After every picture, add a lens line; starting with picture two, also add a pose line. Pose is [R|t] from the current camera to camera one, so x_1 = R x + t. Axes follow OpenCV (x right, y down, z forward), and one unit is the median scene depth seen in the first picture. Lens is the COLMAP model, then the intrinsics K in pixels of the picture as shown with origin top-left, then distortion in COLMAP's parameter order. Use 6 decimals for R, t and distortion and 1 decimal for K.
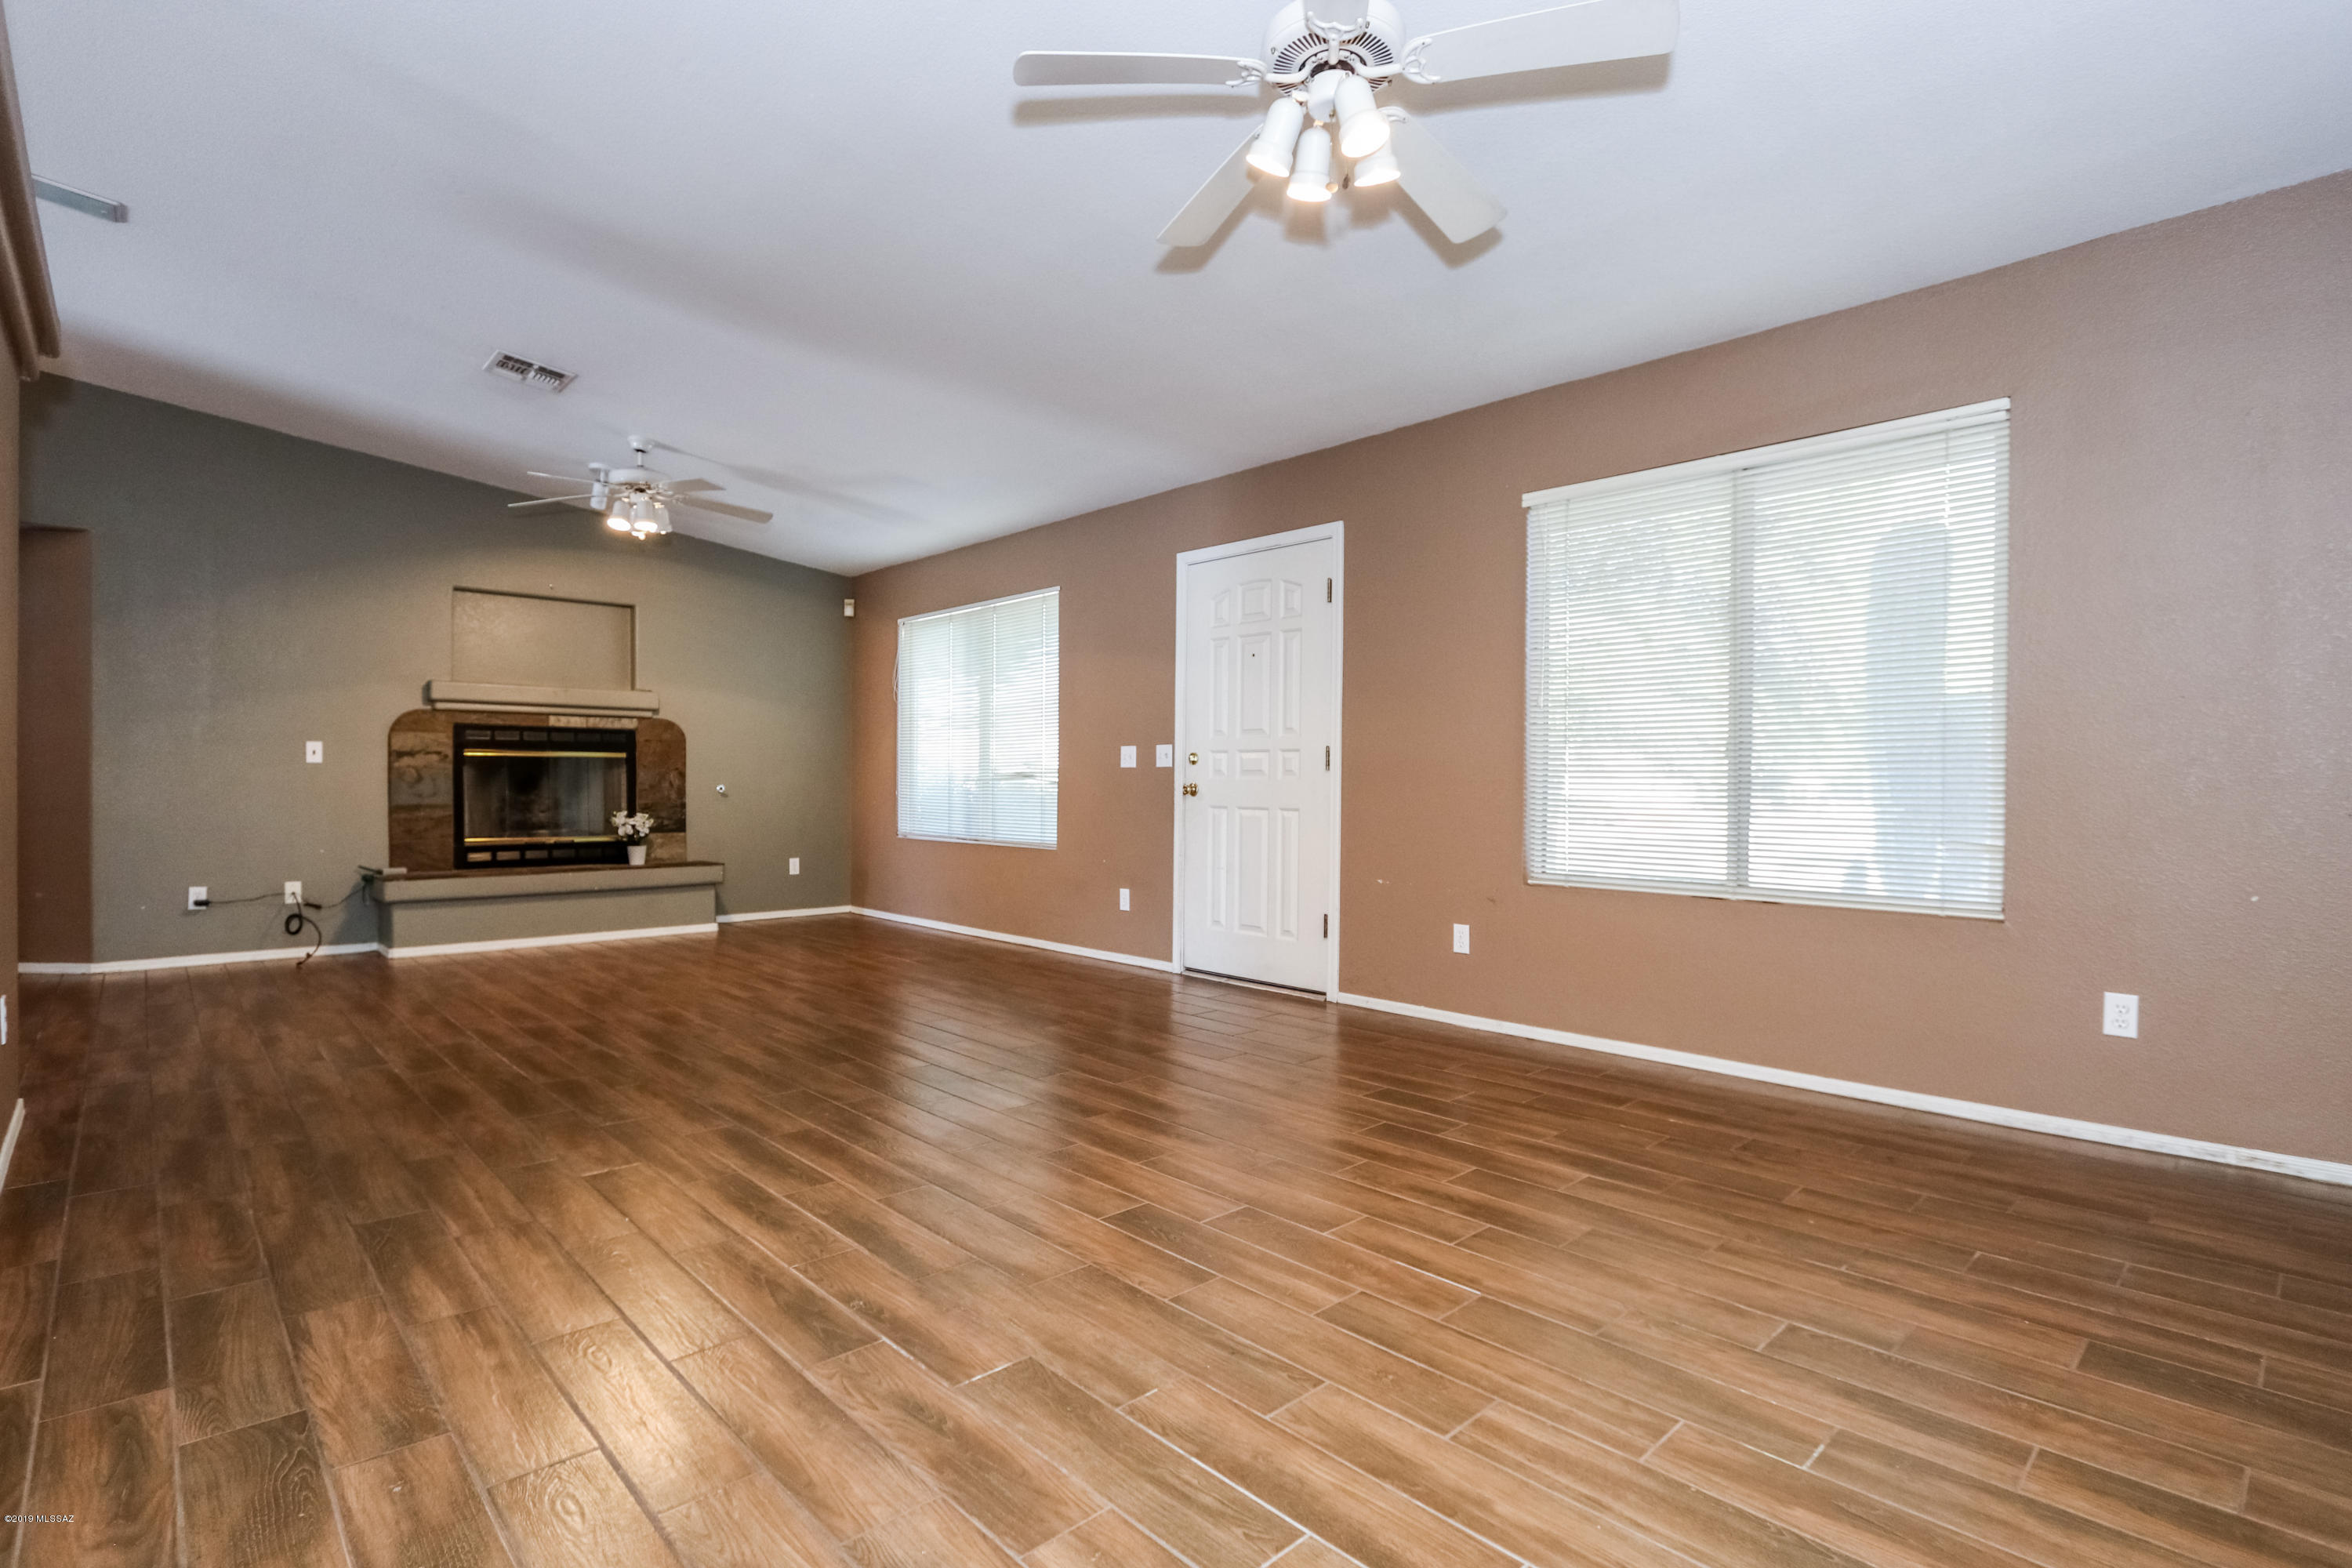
lens RADIAL K [[1100.7, 0, 1157.5], [0, 1100.7, 796.3], [0, 0, 1]] dist [-0.018784, 0.001576]
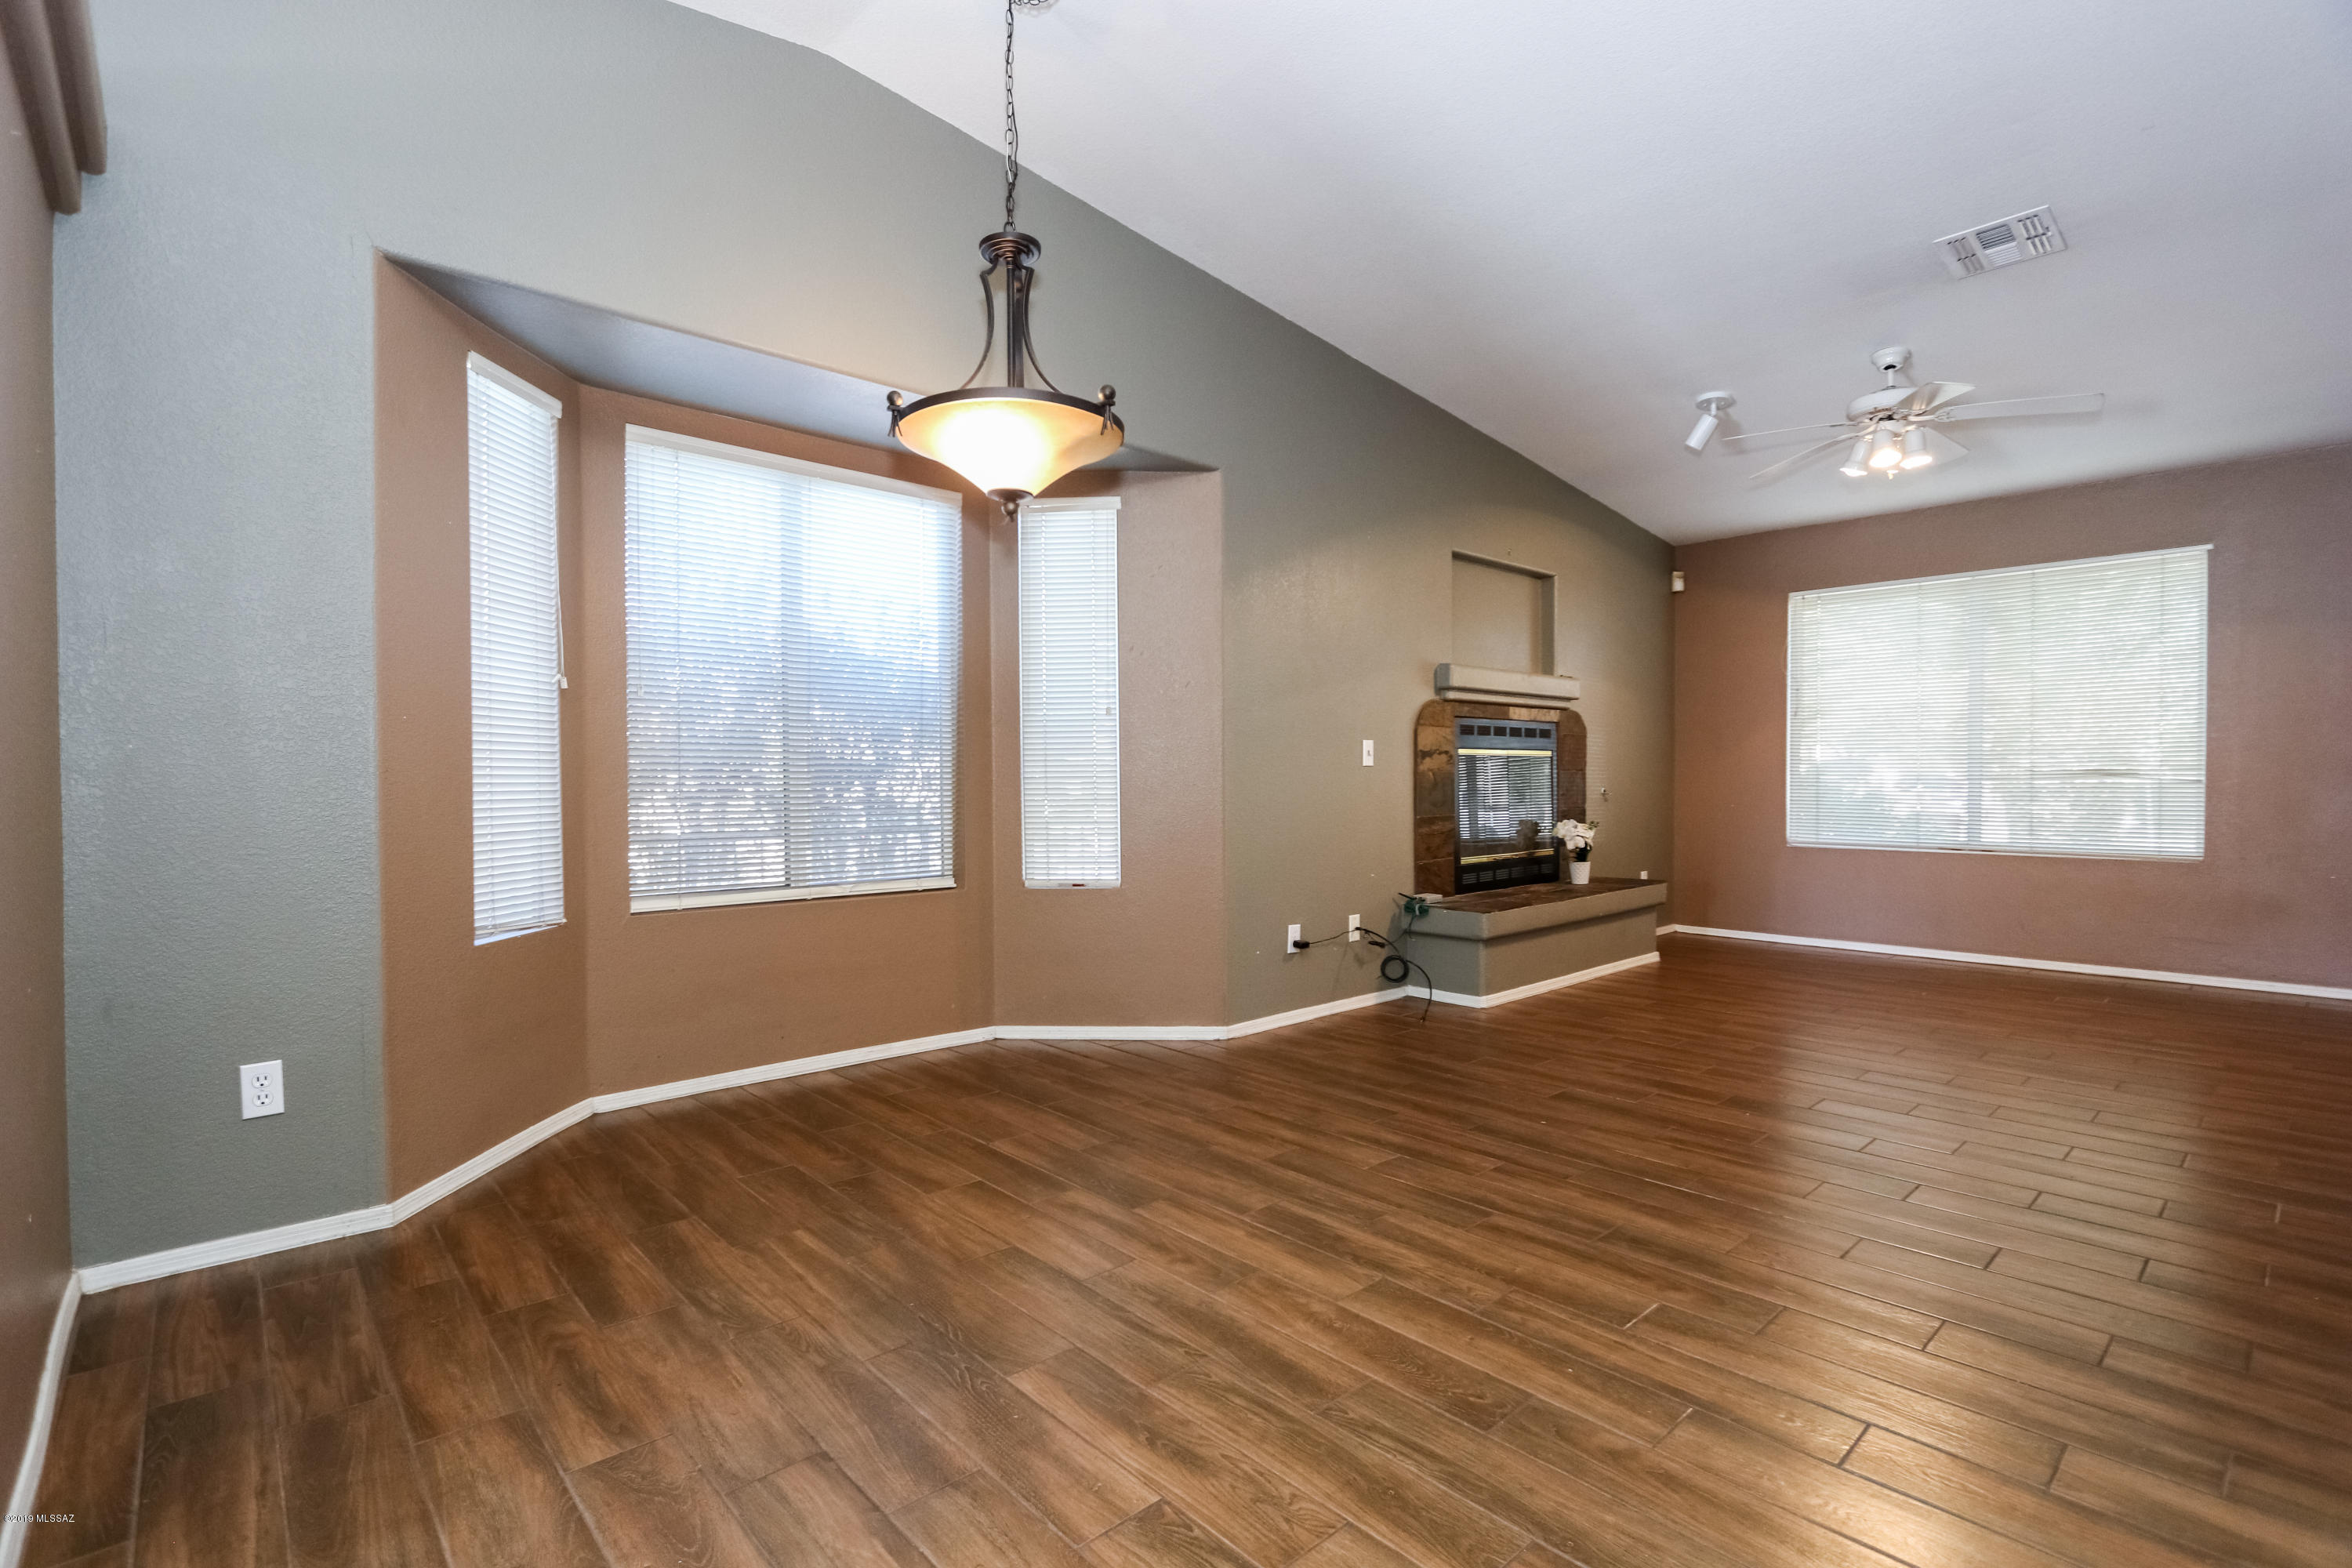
lens RADIAL K [[1100.7, 0, 1157.5], [0, 1100.7, 796.3], [0, 0, 1]] dist [-0.018784, 0.001576]
pose [[0.999705, -0.009211, -0.022491, -0.800458], [0.009335, 0.999942, 0.005424, -0.012492], [0.022440, -0.005633, 0.999732, 0.161124]]
